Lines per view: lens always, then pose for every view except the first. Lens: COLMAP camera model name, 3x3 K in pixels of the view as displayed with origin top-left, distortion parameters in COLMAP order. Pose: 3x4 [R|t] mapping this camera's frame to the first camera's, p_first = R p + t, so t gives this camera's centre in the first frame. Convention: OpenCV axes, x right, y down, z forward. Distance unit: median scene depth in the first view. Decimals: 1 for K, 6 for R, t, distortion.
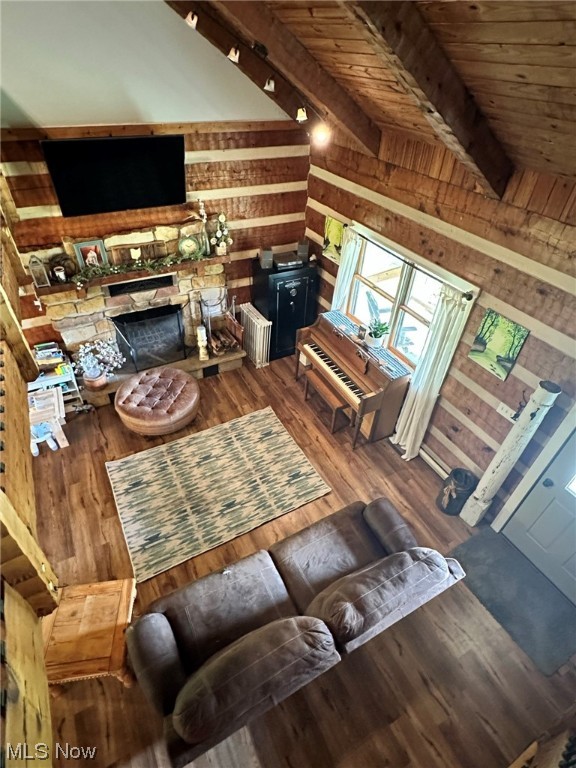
lens RADIAL K [[402.9, 0, 284.4], [0, 402.9, 383.1], [0, 0, 1]] dist [0.000572, 0.000627]
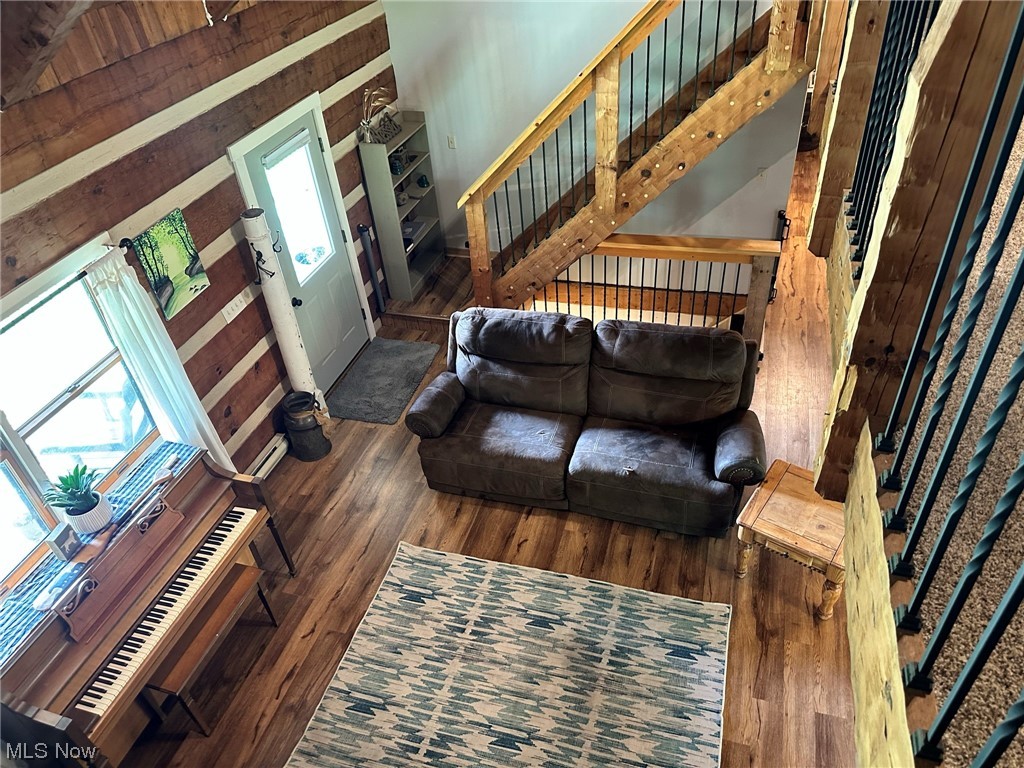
lens RADIAL K [[722.5, 0, 512.8], [0, 722.5, 384.7], [0, 0, 1]] dist [0.018752, -0.015589]
pose [[-0.708335, -0.429069, 0.560500, -0.475673], [0.487745, 0.276488, 0.828046, -0.573701], [-0.510260, 0.859915, 0.013431, 0.656013]]
